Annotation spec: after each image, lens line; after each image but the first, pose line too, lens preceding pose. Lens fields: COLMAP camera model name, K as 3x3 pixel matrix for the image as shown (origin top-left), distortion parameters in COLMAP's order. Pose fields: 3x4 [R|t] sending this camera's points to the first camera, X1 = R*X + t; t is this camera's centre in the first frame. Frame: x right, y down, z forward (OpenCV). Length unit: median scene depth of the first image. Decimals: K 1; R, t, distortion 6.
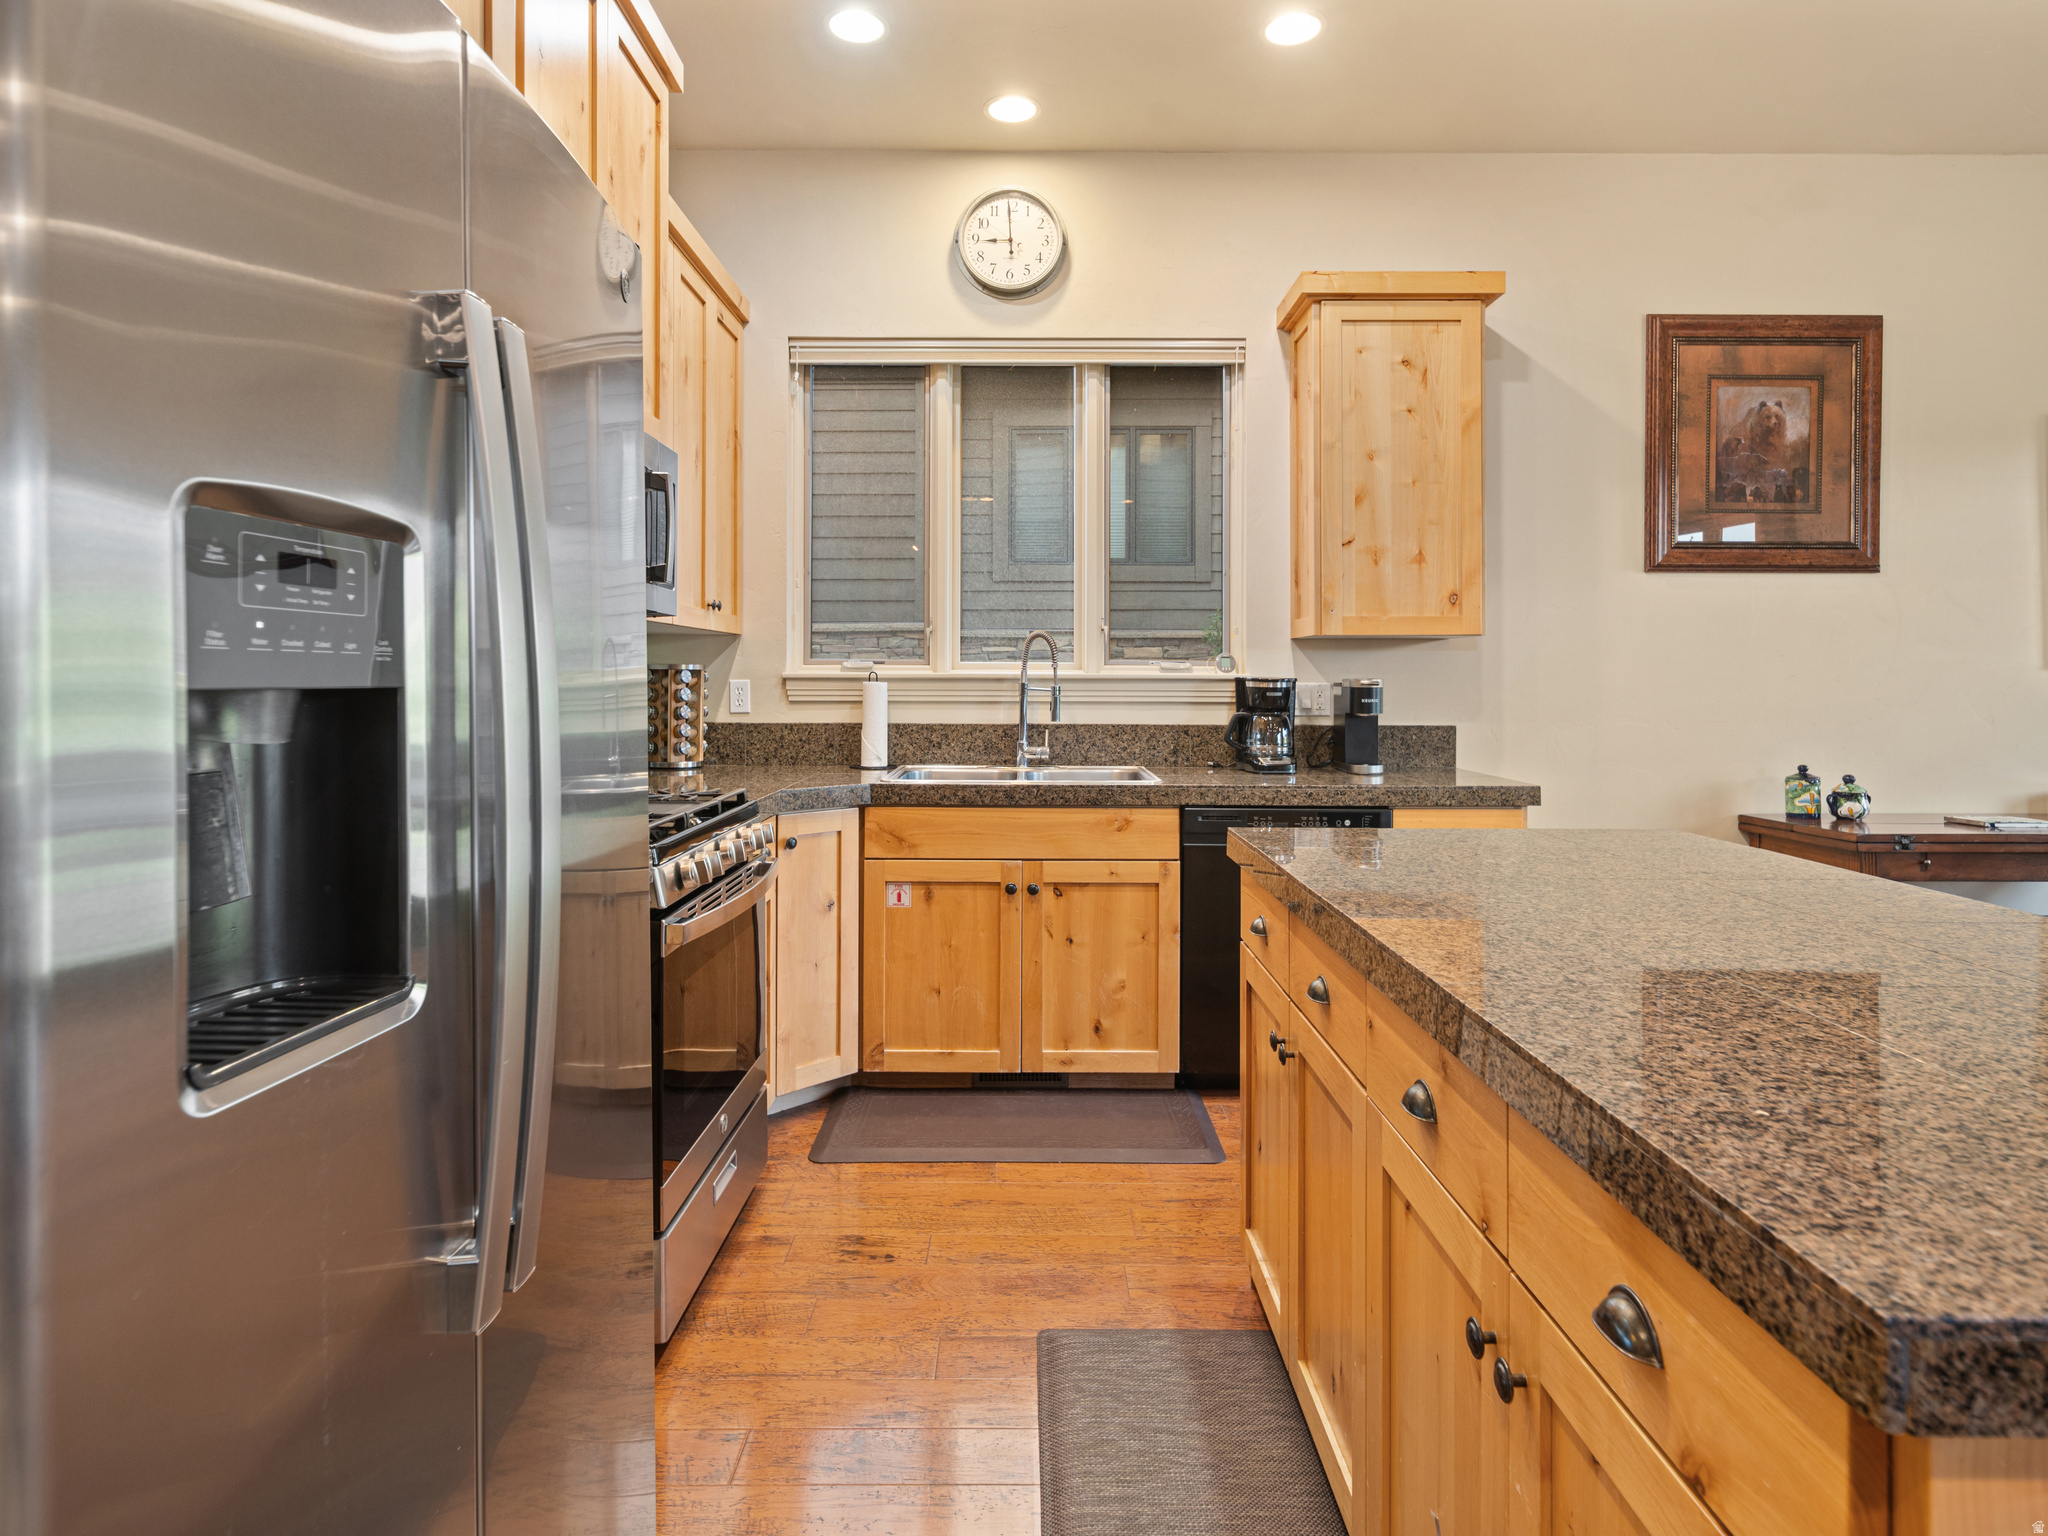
lens RADIAL K [[1137.5, 0, 1030.7], [0, 1137.5, 666.4], [0, 0, 1]] dist [0.008614, -0.003194]
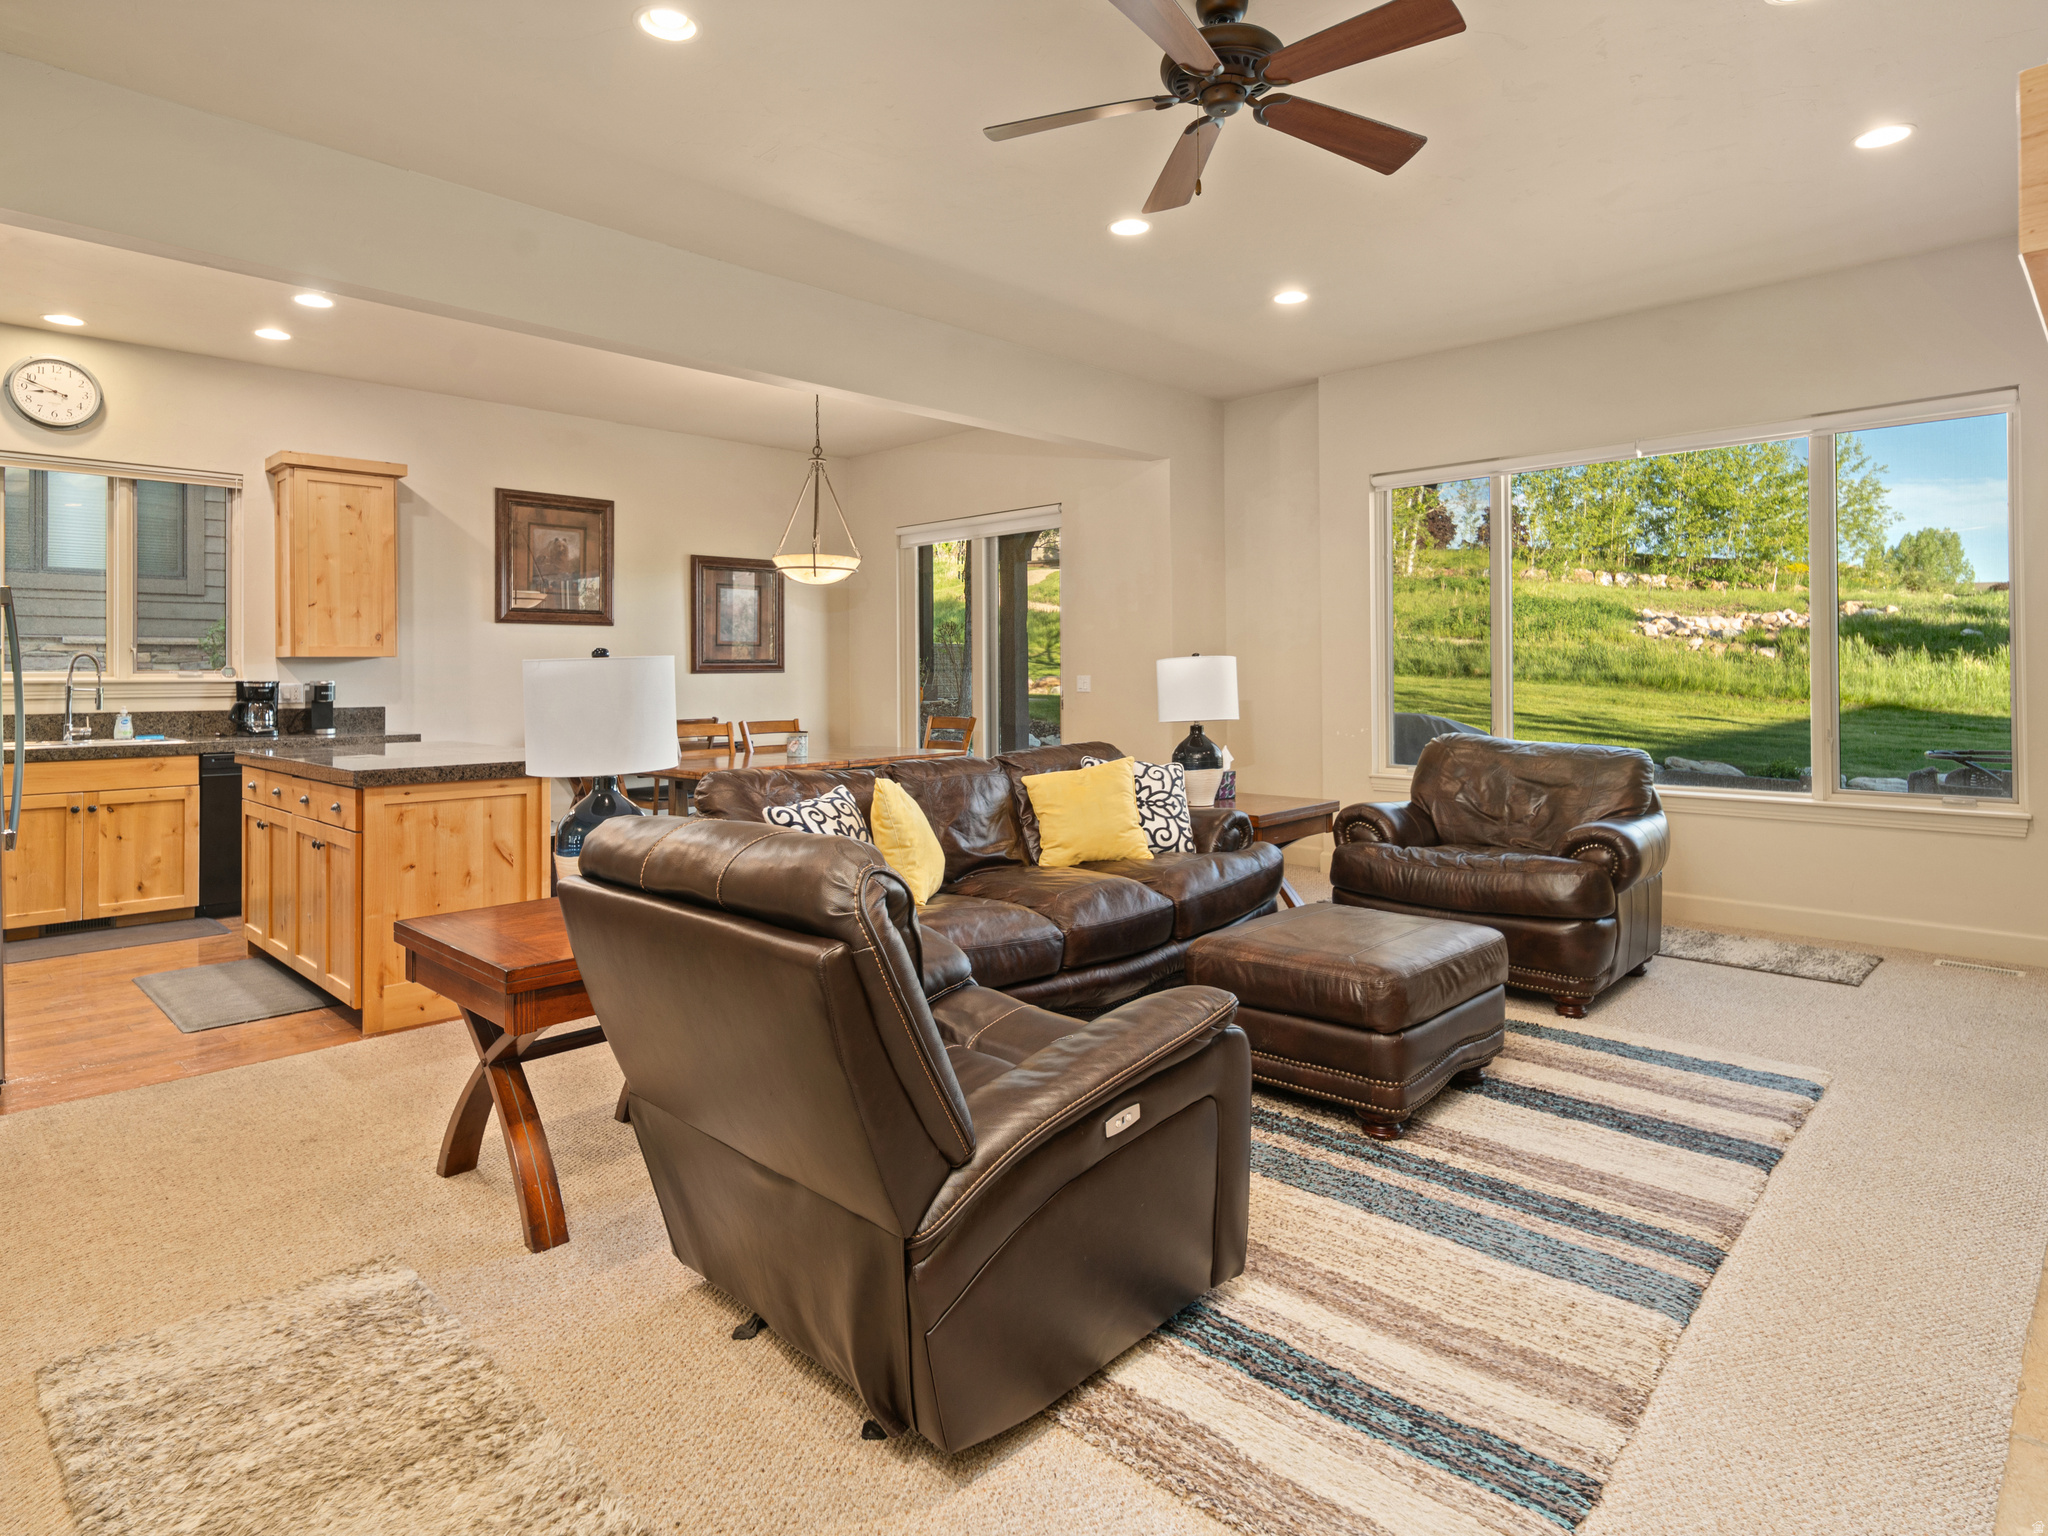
lens RADIAL K [[1137.5, 0, 1025.6], [0, 1137.5, 665.1], [0, 0, 1]] dist [0.008614, -0.003194]
pose [[0.703609, -0.000872, 0.710587, -0.195958], [0.001953, 0.999998, -0.000706, -0.010155], [-0.710585, 0.001885, 0.703609, -1.005296]]
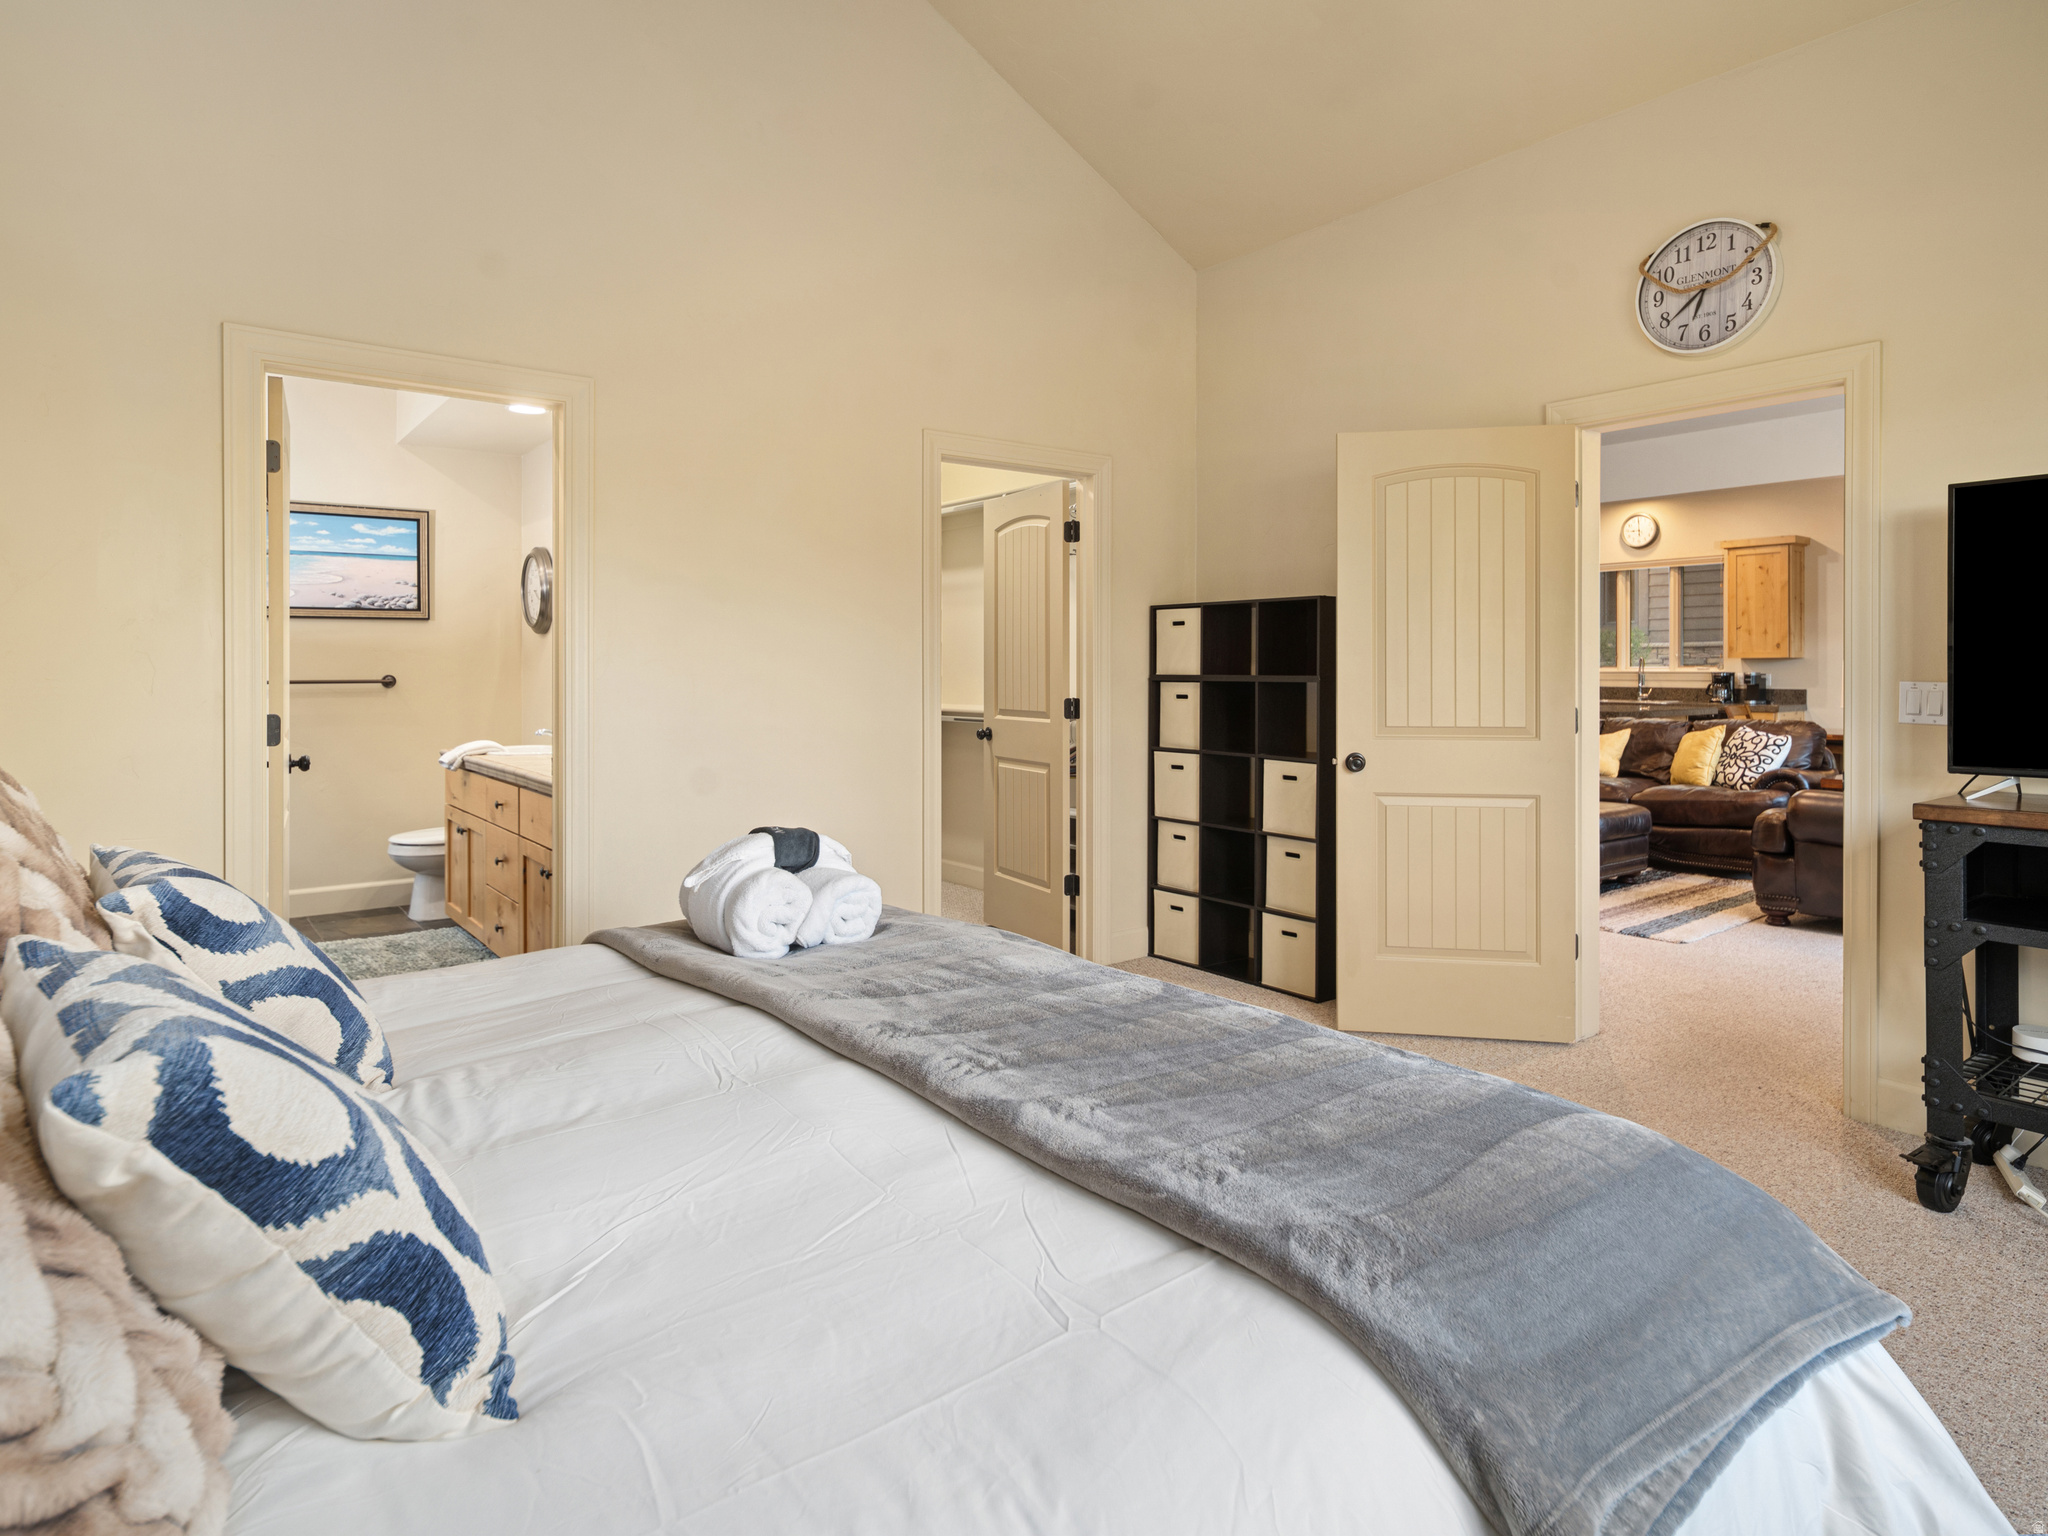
lens RADIAL K [[1137.5, 0, 1035.5], [0, 1137.5, 679.9], [0, 0, 1]] dist [0.008614, -0.003194]
pose [[0.601929, 0.006104, -0.798526, 1.517538], [0.010454, 0.999825, 0.015524, -0.034695], [0.798481, -0.017692, 0.601760, -2.247786]]
